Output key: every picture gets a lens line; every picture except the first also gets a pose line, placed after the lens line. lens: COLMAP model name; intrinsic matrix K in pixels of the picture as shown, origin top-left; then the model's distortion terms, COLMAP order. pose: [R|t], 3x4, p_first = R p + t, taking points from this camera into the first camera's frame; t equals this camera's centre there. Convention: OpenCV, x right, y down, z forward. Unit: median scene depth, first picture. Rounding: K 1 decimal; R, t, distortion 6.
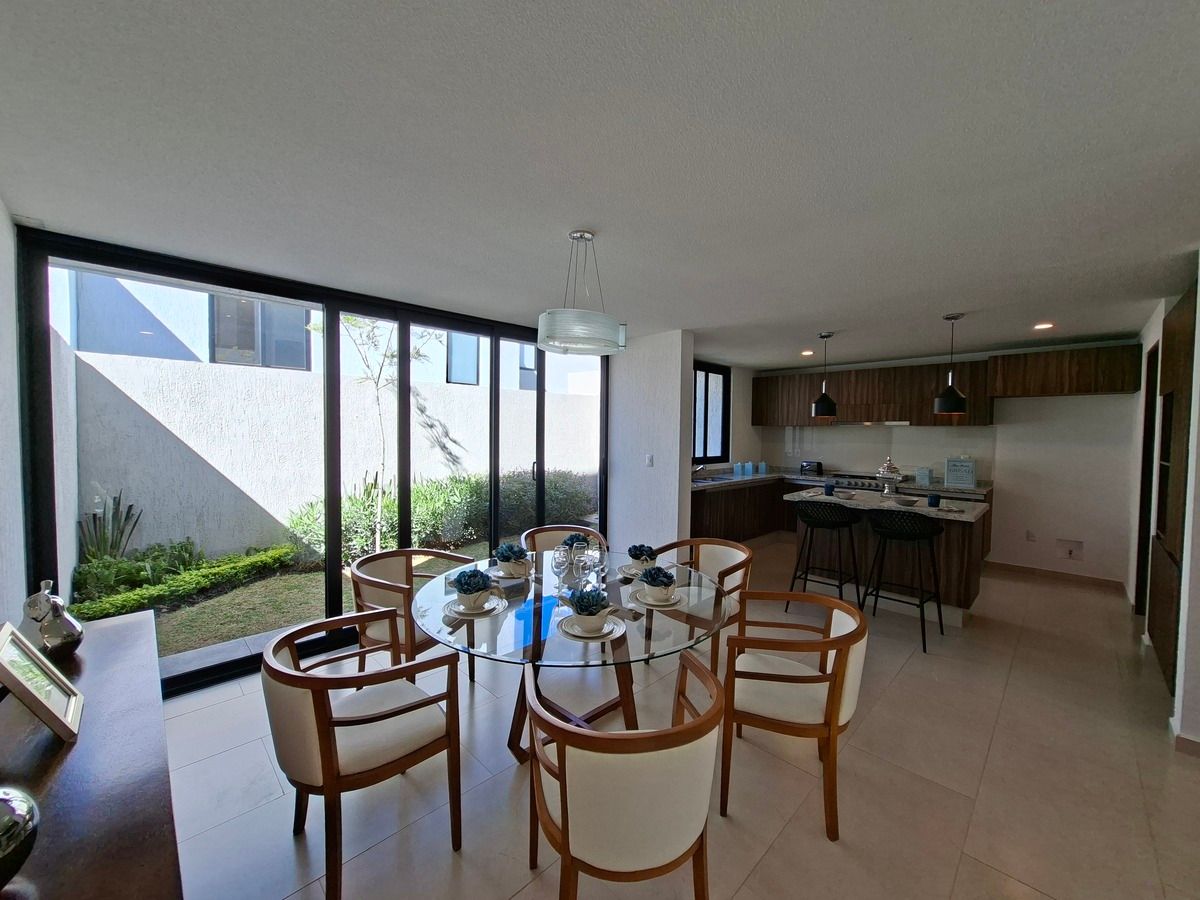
lens RADIAL K [[470.1, 0, 605.7], [0, 470.1, 448.2], [0, 0, 1]] dist [-0.012748, 0.000222]
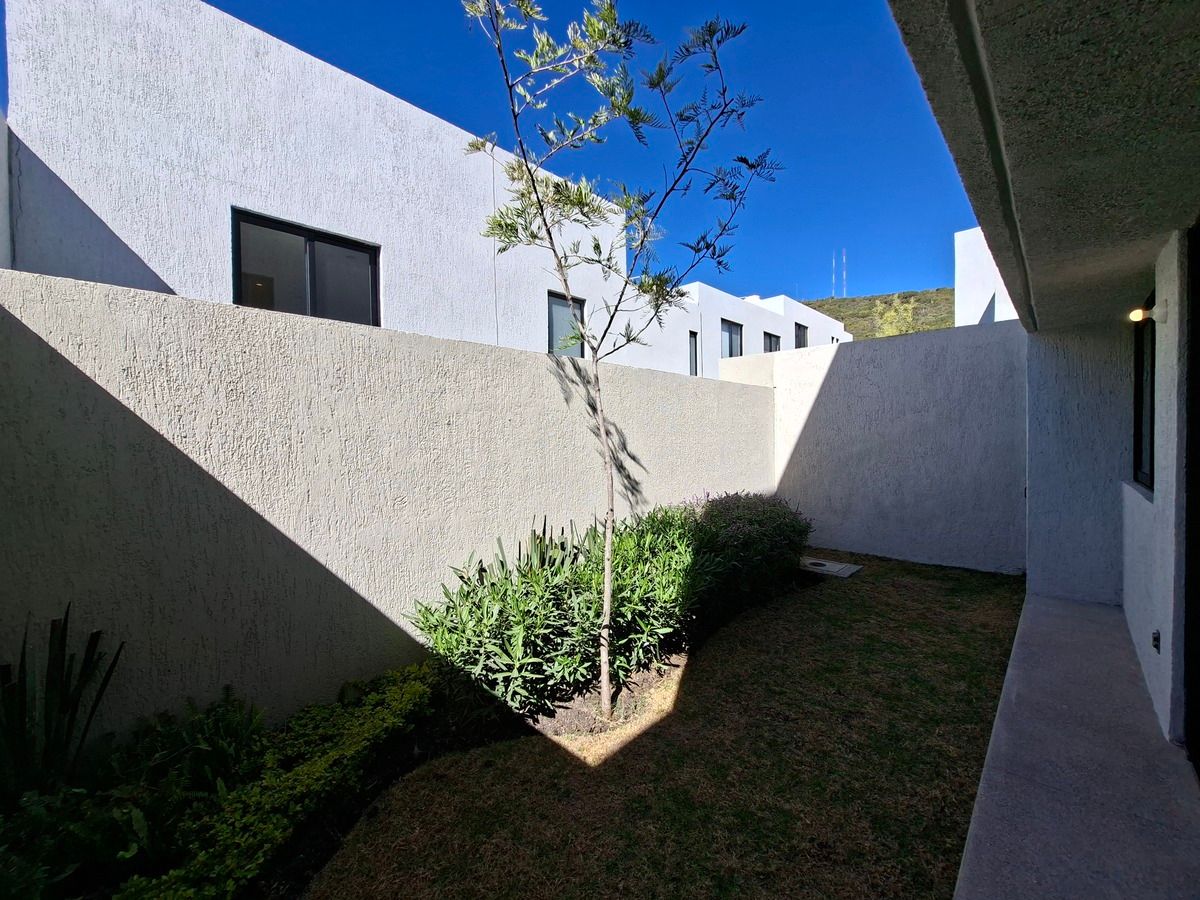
lens RADIAL K [[470.1, 0, 605.7], [0, 470.1, 448.2], [0, 0, 1]] dist [-0.012748, 0.000222]
pose [[0.999531, -0.030352, 0.003999, -0.518839], [0.030429, 0.999317, -0.020971, -0.021217], [-0.003359, 0.021083, 0.999772, 0.535316]]
